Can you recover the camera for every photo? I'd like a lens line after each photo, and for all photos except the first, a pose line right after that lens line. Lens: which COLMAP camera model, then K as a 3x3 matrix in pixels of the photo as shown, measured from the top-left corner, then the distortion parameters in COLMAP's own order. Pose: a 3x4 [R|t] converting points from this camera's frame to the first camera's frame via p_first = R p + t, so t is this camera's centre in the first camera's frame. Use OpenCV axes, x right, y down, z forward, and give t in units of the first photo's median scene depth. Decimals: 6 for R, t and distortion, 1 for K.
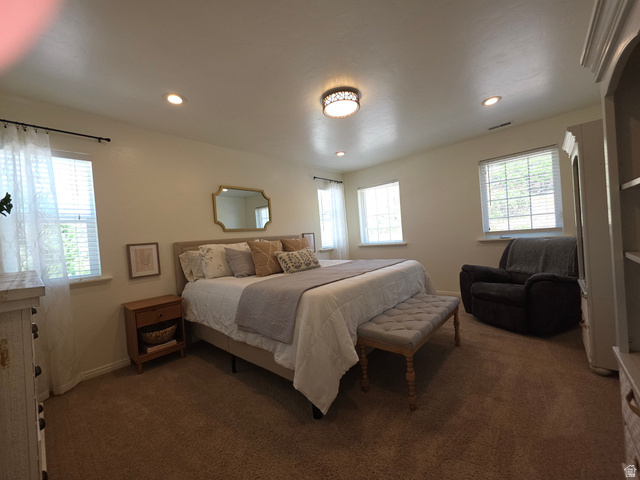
lens RADIAL K [[255.9, 0, 317.6], [0, 255.9, 239.7], [0, 0, 1]] dist [-0.001000, -0.000051]
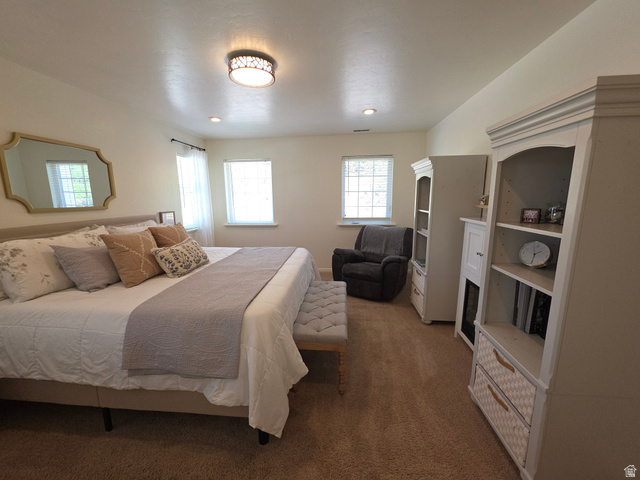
lens RADIAL K [[255.9, 0, 318.1], [0, 255.9, 240.3], [0, 0, 1]] dist [-0.001000, -0.000051]
pose [[0.807983, -0.031653, 0.588355, -0.216127], [-0.044963, 0.992332, 0.115135, -0.084855], [-0.587488, -0.119481, 0.800364, 0.138068]]
